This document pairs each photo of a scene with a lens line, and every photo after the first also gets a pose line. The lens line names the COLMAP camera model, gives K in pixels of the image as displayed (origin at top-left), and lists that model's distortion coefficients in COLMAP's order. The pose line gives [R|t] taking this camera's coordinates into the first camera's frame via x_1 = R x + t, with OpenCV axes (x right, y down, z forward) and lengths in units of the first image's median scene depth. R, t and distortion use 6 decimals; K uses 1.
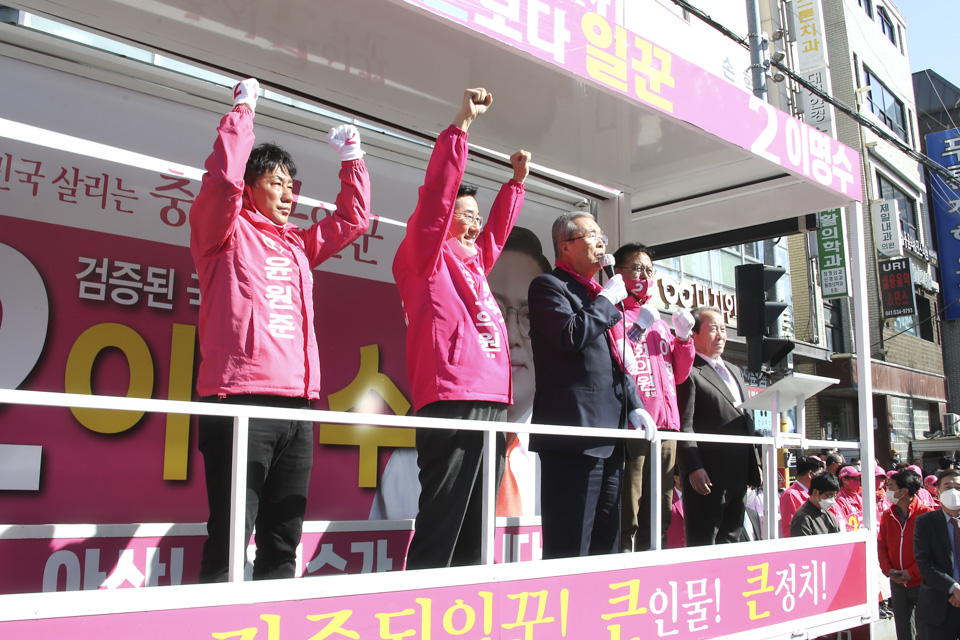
lens RADIAL K [[892.0, 0, 468.7], [0, 892.0, 310.1], [0, 0, 1]] dist [-0.142431, 0.078462]
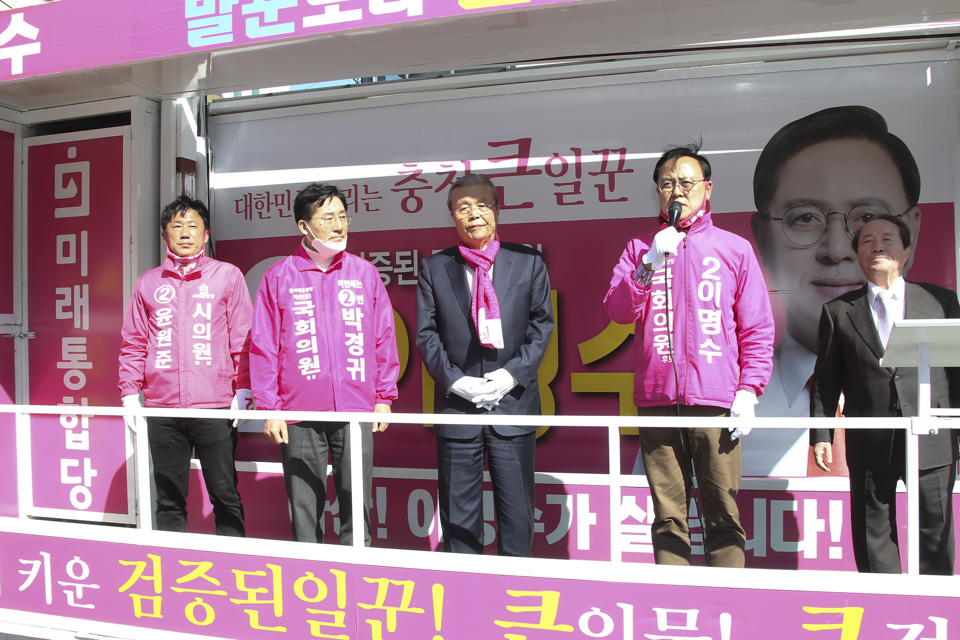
lens RADIAL K [[890.4, 0, 476.7], [0, 890.4, 312.7], [0, 0, 1]] dist [-0.138930, 0.074803]
pose [[0.536042, -0.042271, -0.843133, 0.770266], [0.167687, 0.984175, 0.057269, -0.020030], [0.827370, -0.172081, 0.534647, 0.455443]]
